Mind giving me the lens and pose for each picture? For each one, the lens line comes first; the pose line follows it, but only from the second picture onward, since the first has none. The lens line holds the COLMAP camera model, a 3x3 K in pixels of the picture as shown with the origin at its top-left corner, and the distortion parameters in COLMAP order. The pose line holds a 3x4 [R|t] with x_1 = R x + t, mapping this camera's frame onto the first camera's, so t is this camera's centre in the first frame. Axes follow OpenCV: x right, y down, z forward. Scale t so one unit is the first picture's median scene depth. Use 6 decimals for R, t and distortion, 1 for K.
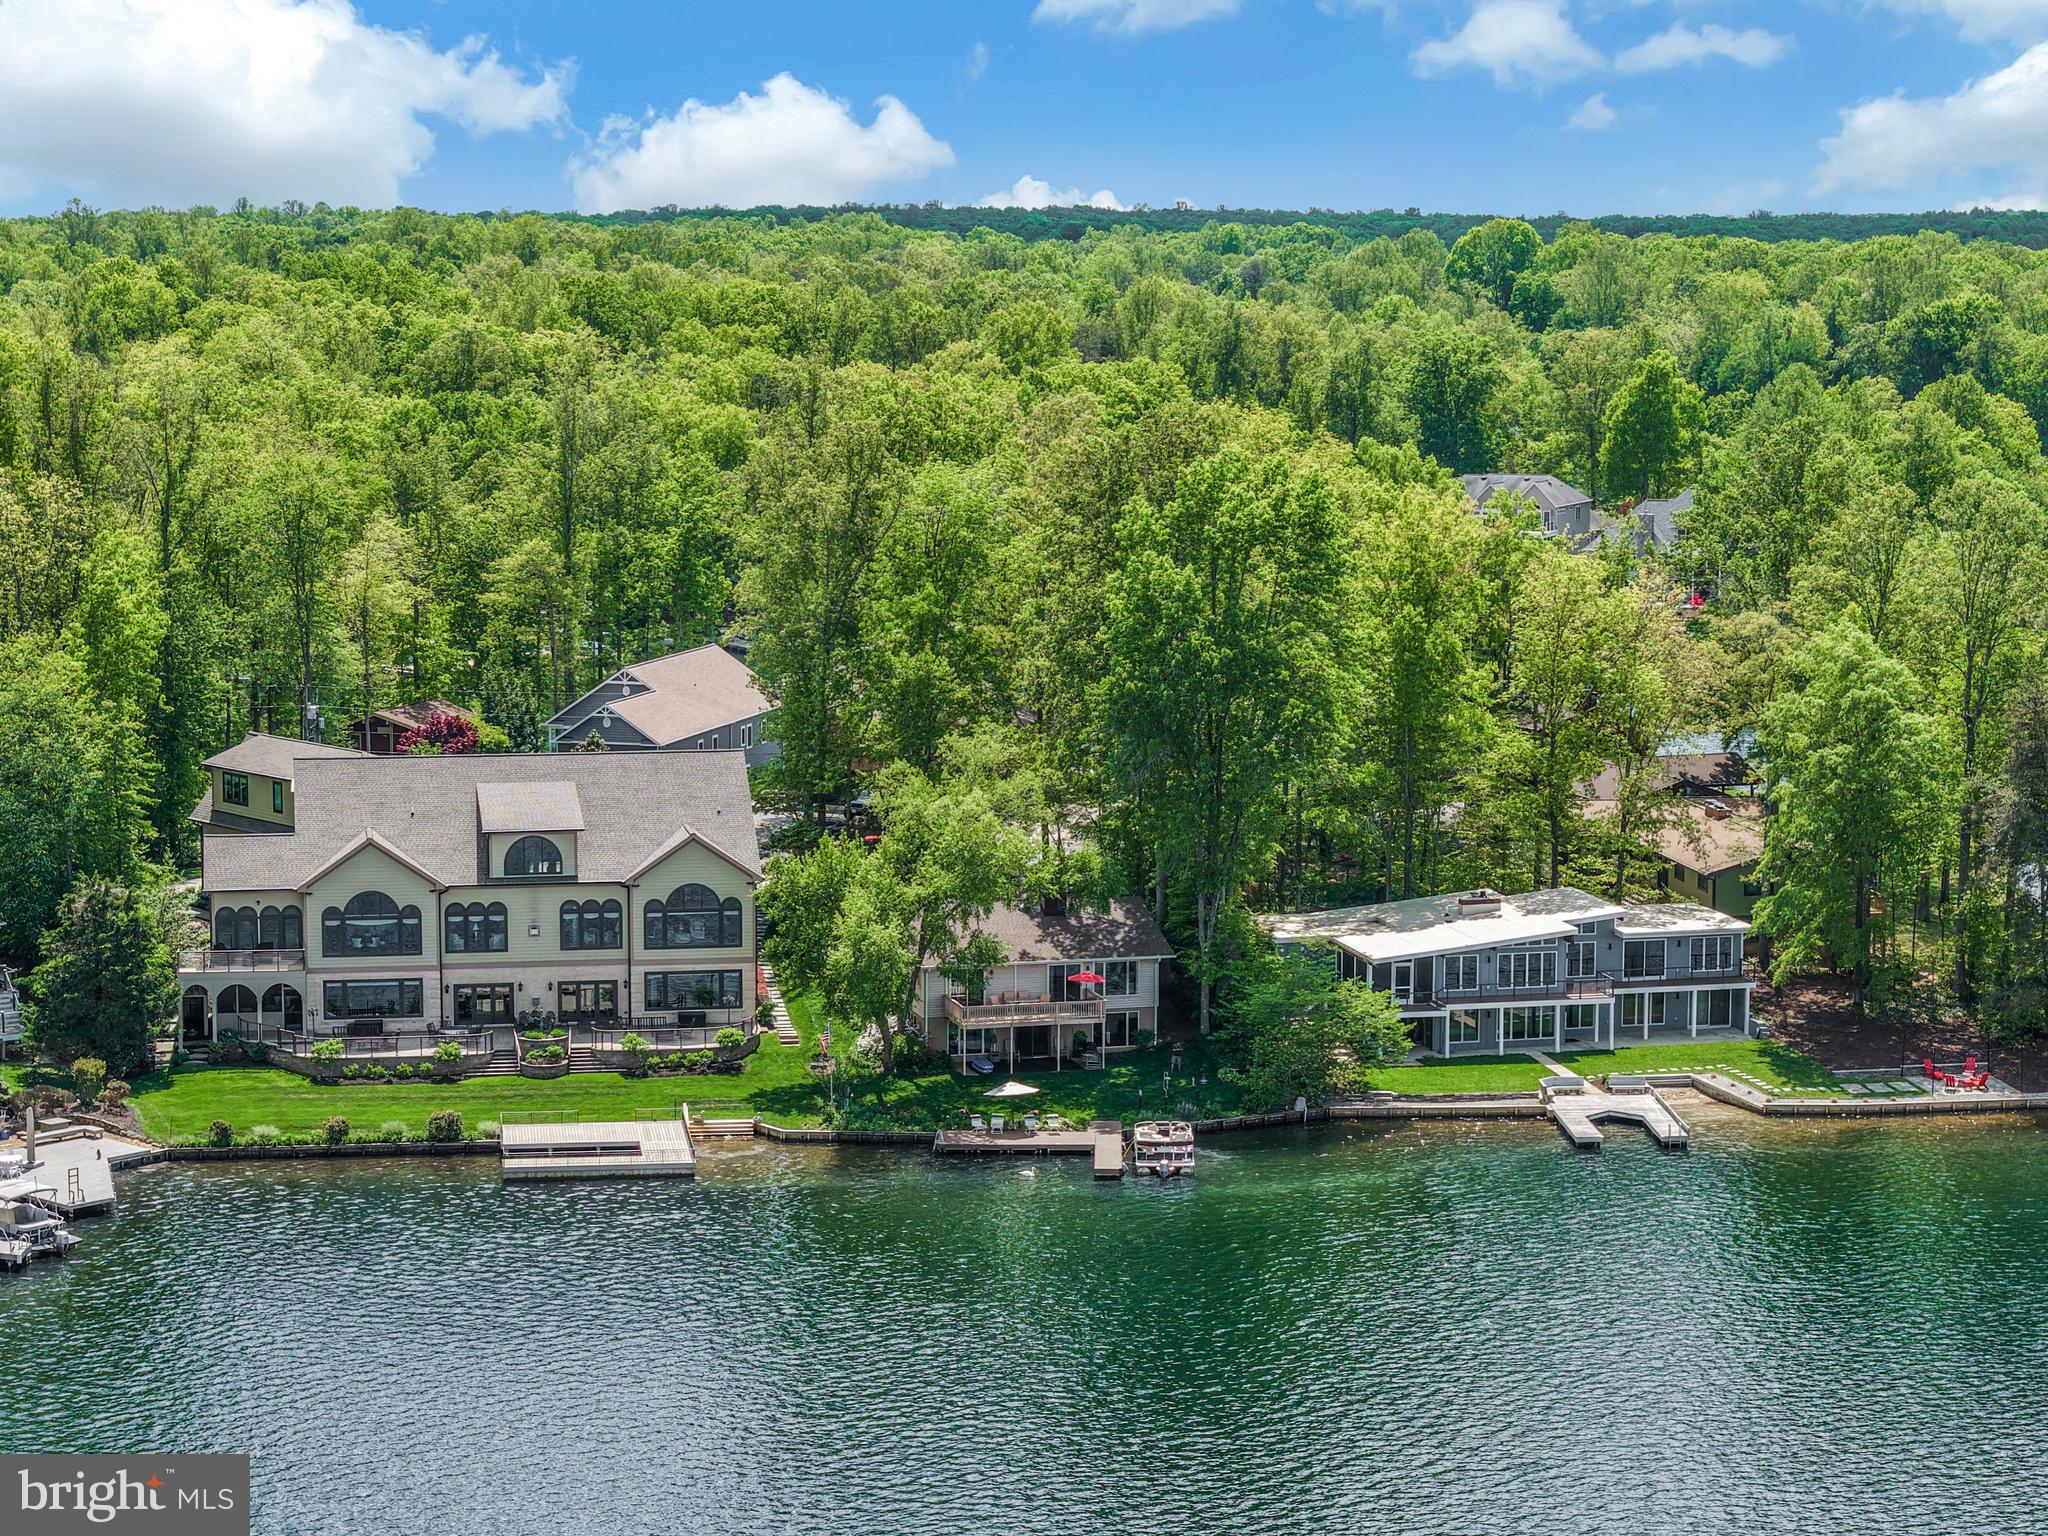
lens RADIAL K [[4188.0, 0, 1394.8], [0, 4188.0, 767.4], [0, 0, 1]] dist [-0.087383, -0.449152]
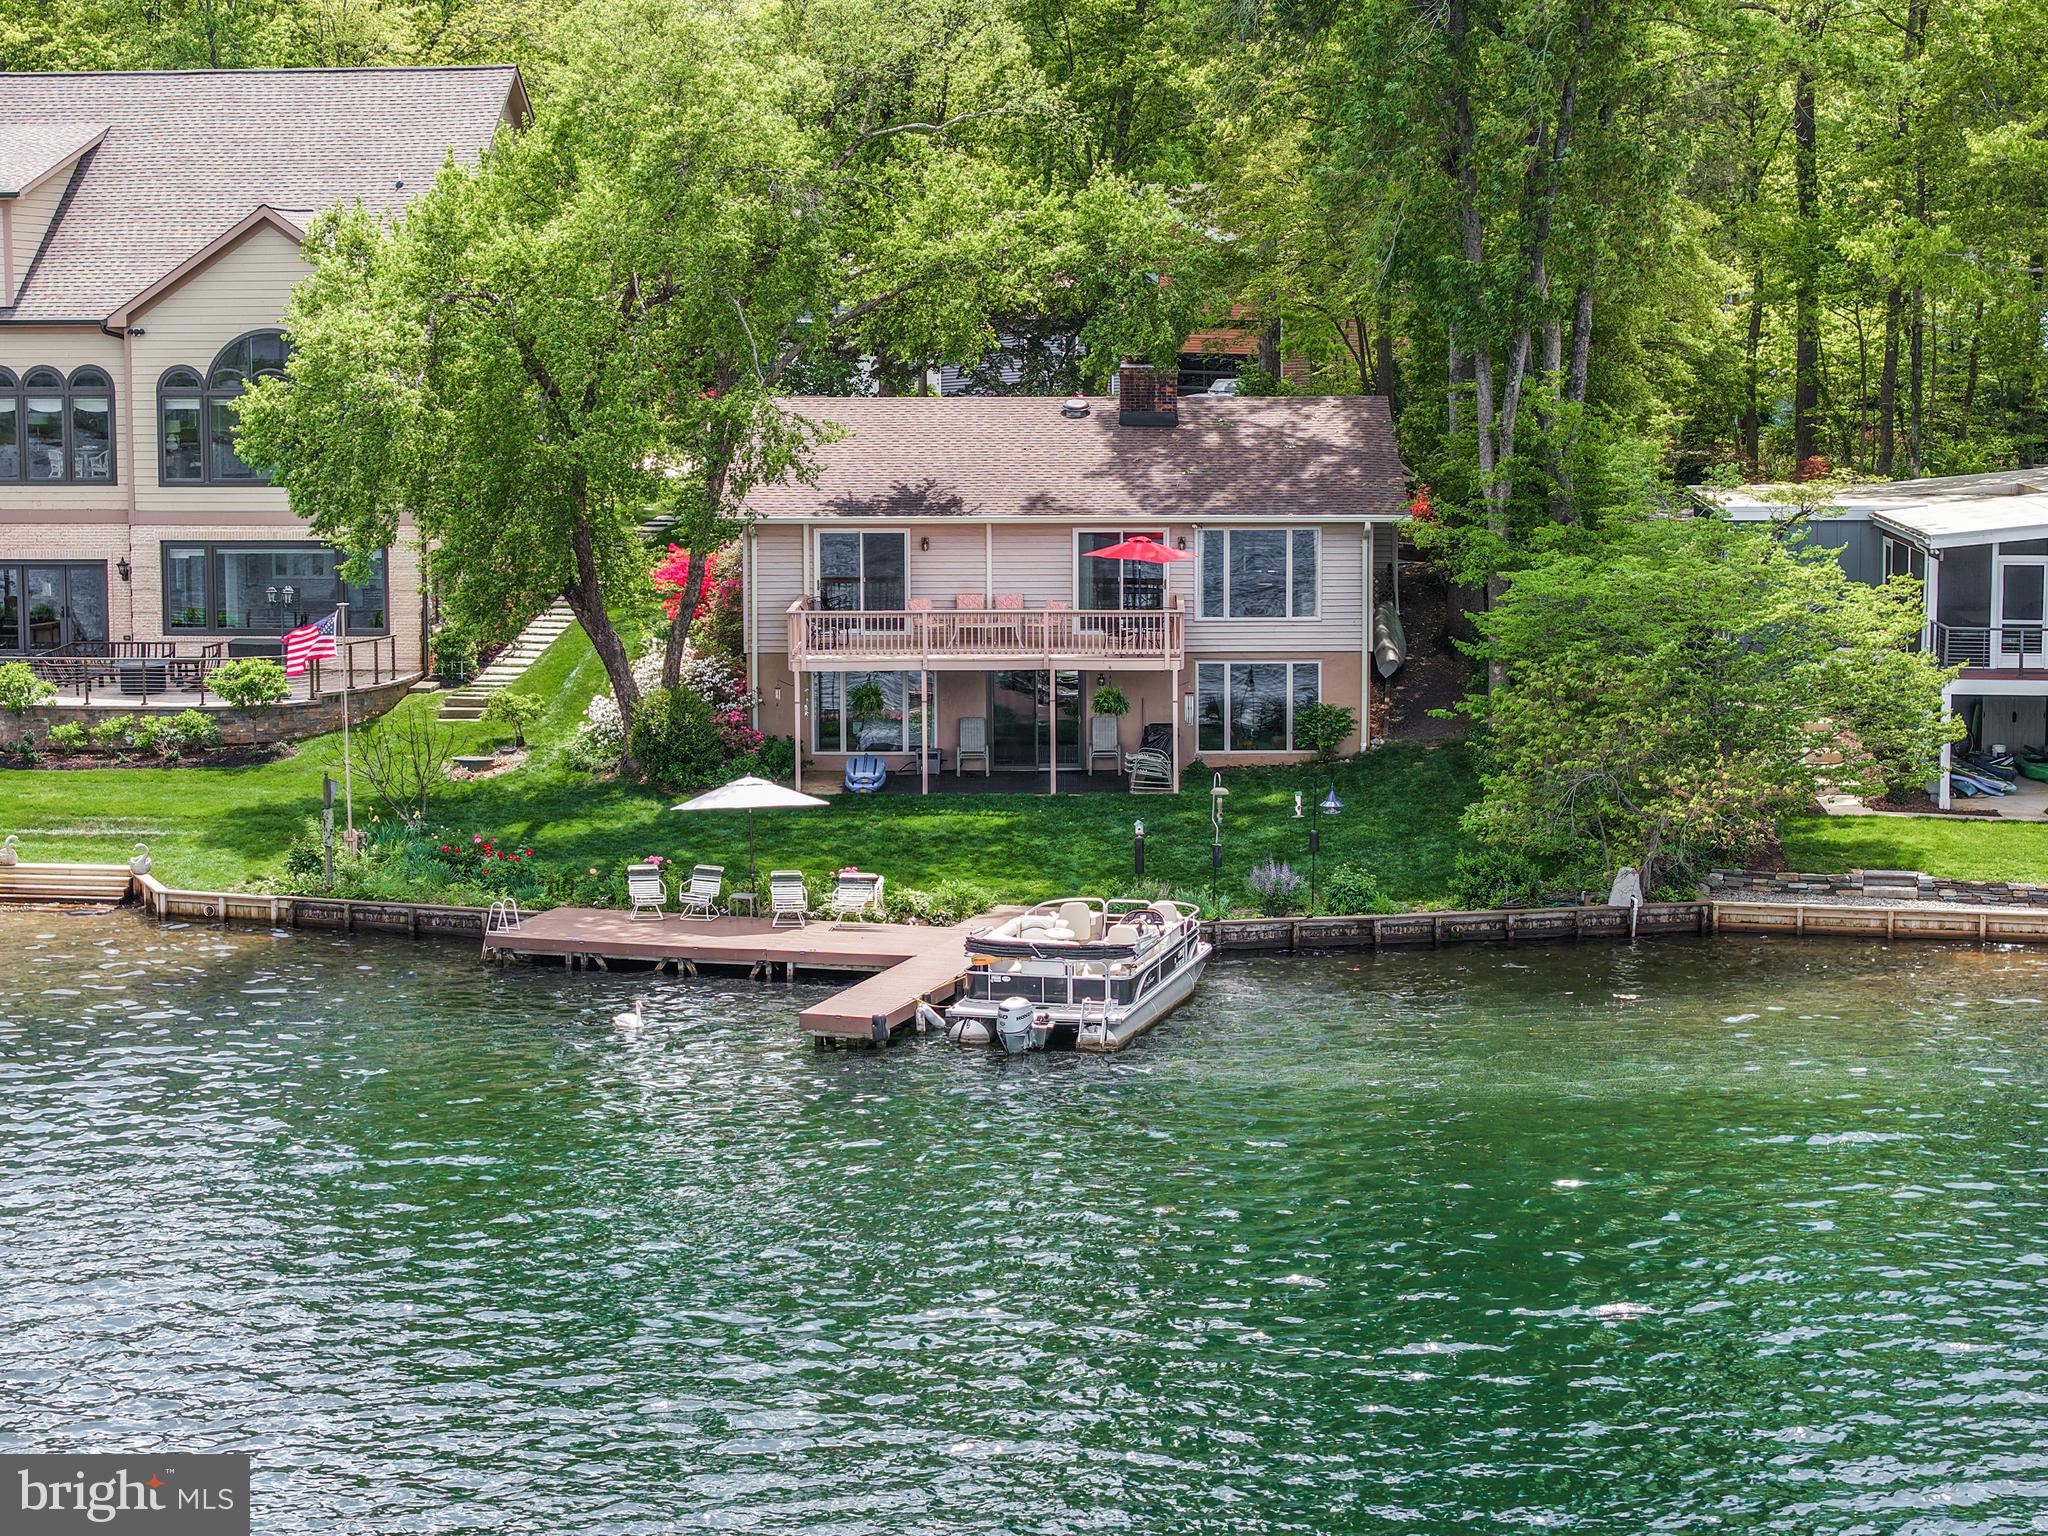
lens RADIAL K [[4173.5, 0, 1024.0], [0, 4173.5, 768.0], [0, 0, 1]] dist [-0.241097, 1.358609]
pose [[0.946330, 0.030699, -0.321741, 0.034249], [-0.030954, 0.999511, 0.004324, 0.063882], [0.321716, 0.005868, 0.946818, 0.603497]]
